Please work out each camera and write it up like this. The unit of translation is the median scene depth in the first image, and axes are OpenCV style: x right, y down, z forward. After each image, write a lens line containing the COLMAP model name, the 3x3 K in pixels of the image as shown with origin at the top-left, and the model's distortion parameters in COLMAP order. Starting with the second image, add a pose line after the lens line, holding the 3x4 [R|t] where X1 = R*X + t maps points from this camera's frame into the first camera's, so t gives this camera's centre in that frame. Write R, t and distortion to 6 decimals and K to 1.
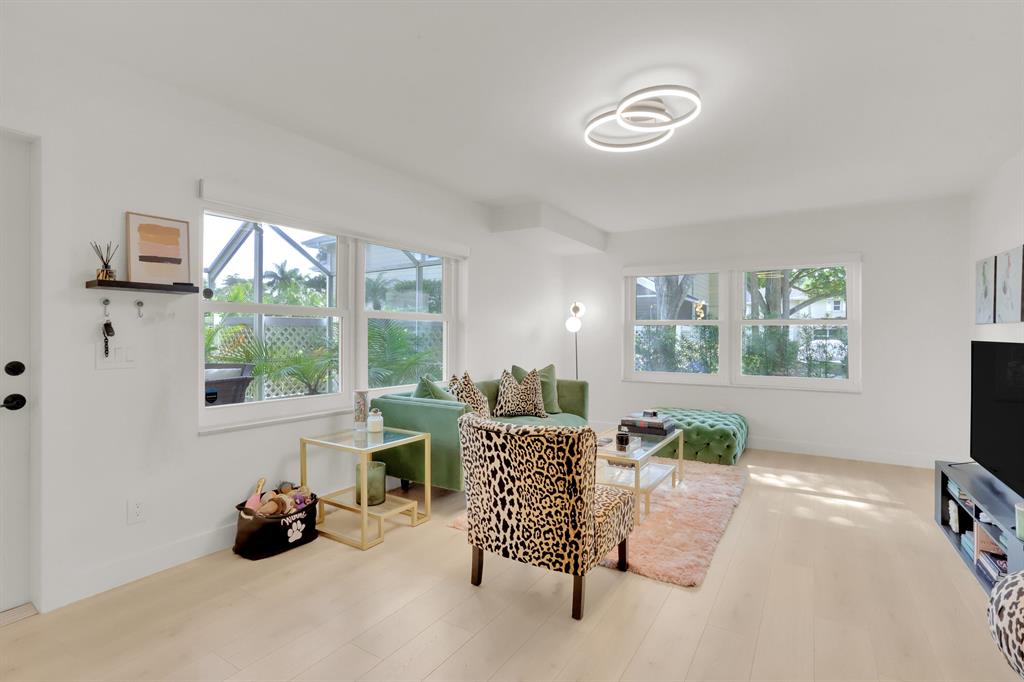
lens RADIAL K [[498.1, 0, 508.5], [0, 498.1, 339.2], [0, 0, 1]] dist [-0.032194, 0.008967]
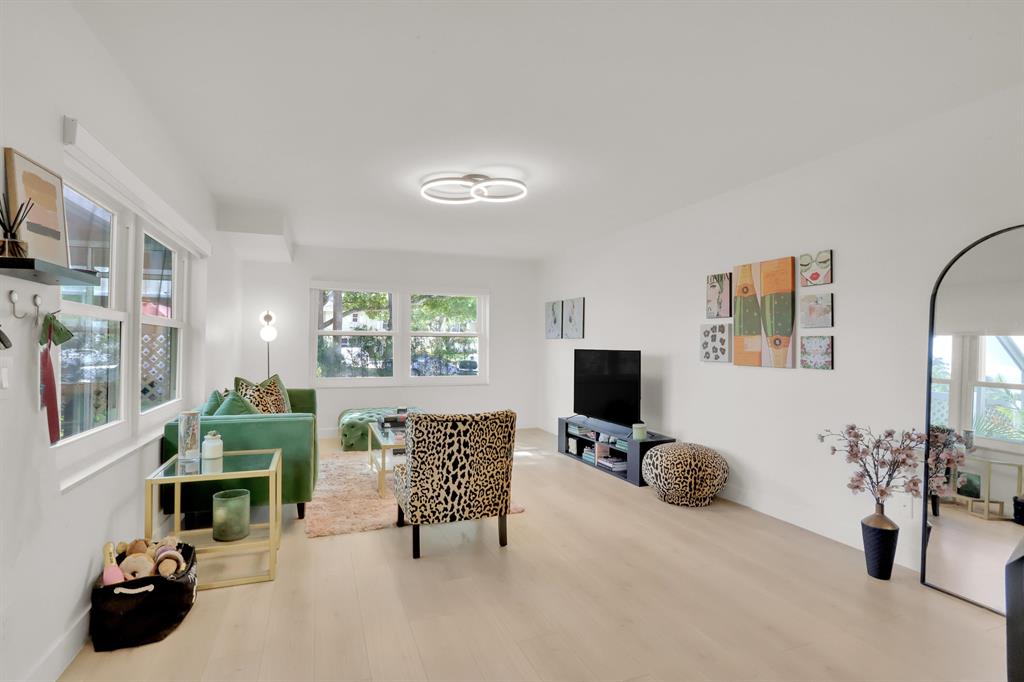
lens RADIAL K [[498.1, 0, 504.8], [0, 498.1, 341.0], [0, 0, 1]] dist [-0.032194, 0.008967]
pose [[0.600679, 0.006834, 0.799461, -0.968249], [0.002776, 0.999940, -0.010634, -0.008168], [-0.799485, 0.008607, 0.600624, 0.128952]]
